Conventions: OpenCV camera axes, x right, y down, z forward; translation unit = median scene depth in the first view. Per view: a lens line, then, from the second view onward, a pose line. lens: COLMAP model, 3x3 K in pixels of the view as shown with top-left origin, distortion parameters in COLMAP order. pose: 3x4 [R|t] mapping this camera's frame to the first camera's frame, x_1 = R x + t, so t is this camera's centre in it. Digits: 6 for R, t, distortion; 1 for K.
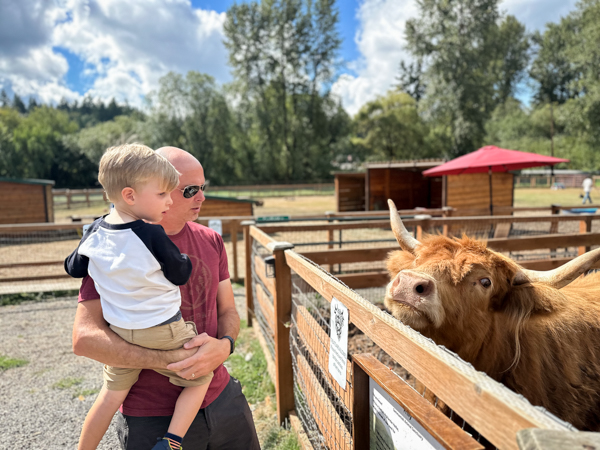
lens RADIAL K [[419.6, 0, 300.0], [0, 419.6, 225.0], [0, 0, 1]] dist [0.006231, -0.000716]
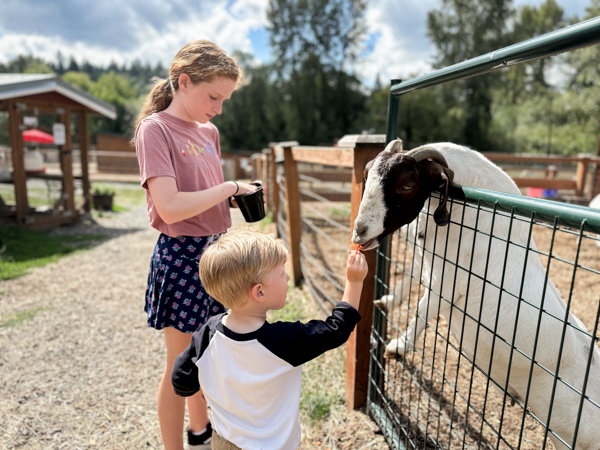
lens RADIAL K [[419.6, 0, 300.0], [0, 419.6, 225.0], [0, 0, 1]] dist [0.006231, -0.000716]
pose [[0.994704, 0.073653, -0.071686, 0.035725], [-0.068626, 0.995167, 0.070241, 0.020854], [0.076513, -0.064950, 0.994951, -0.163894]]
